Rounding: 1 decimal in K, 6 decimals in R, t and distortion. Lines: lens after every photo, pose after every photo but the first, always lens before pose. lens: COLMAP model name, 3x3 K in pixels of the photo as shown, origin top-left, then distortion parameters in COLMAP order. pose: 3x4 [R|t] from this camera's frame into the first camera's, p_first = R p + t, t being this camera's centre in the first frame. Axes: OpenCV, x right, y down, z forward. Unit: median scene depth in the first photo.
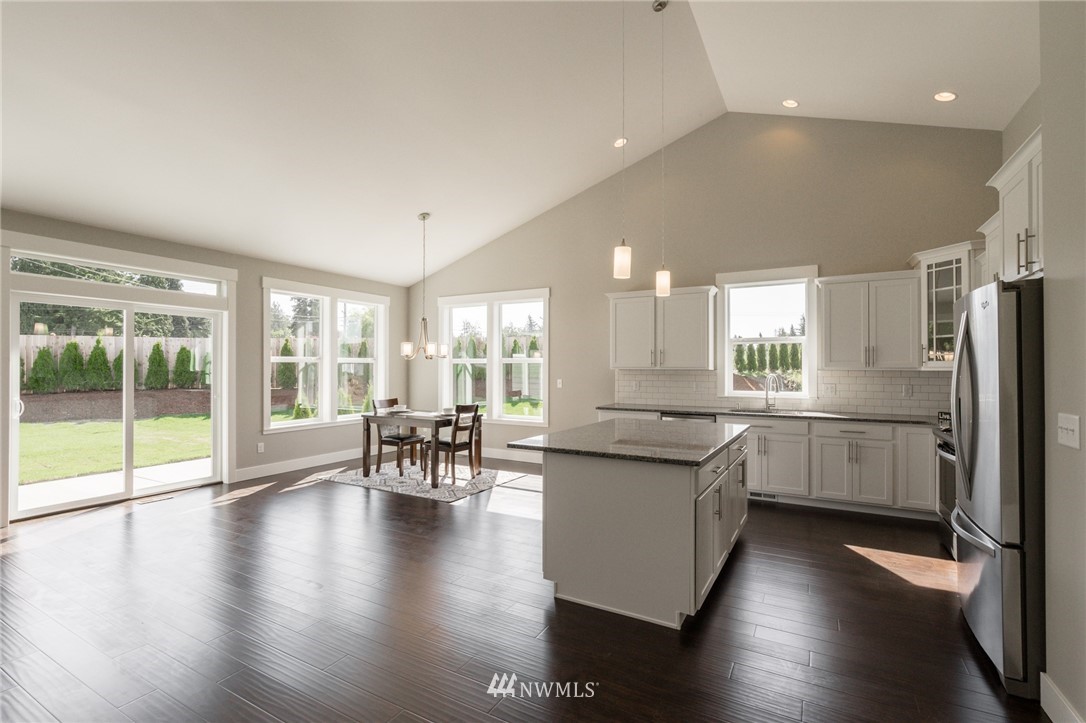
lens RADIAL K [[493.3, 0, 539.5], [0, 493.3, 363.5], [0, 0, 1]] dist [-0.005135, 0.001662]
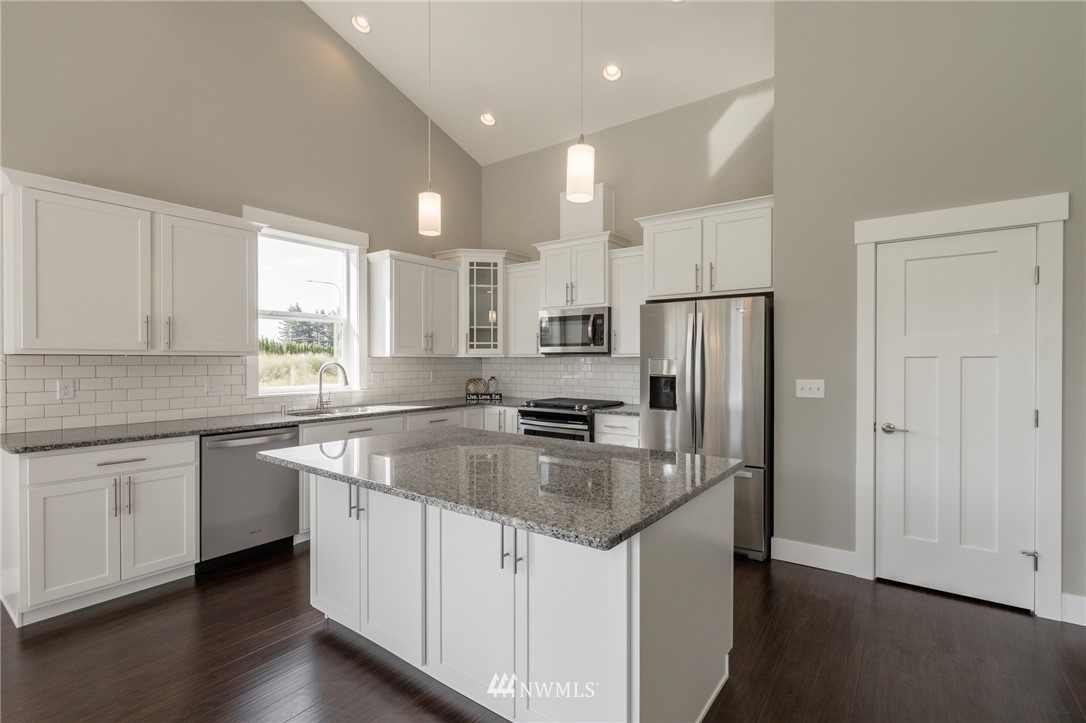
lens RADIAL K [[493.3, 0, 551.5], [0, 493.3, 365.4], [0, 0, 1]] dist [-0.005135, 0.001662]
pose [[0.103384, -0.014016, 0.994543, -0.294073], [-0.010339, 0.999832, 0.015165, 0.014015], [-0.994588, -0.011850, 0.103221, 0.674804]]
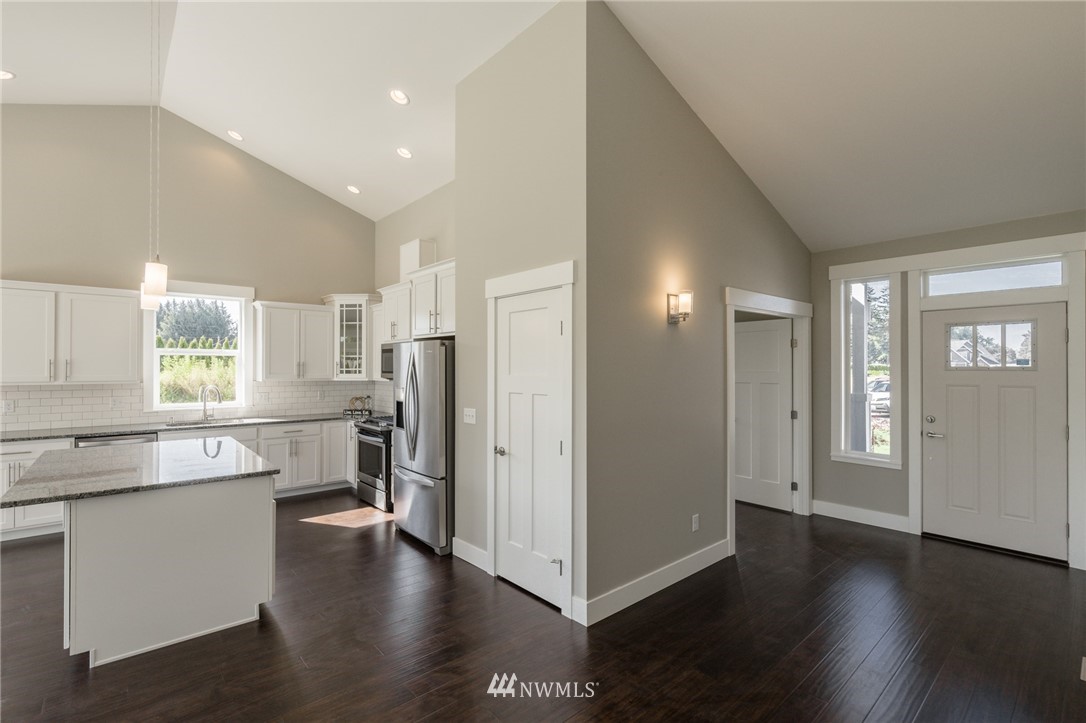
lens RADIAL K [[493.3, 0, 546.9], [0, 493.3, 364.9], [0, 0, 1]] dist [-0.005135, 0.001662]
pose [[0.325831, 0.002652, 0.945424, -0.323232], [-0.009670, 0.999953, 0.000527, -0.034797], [-0.945379, -0.009314, 0.325842, -0.004429]]
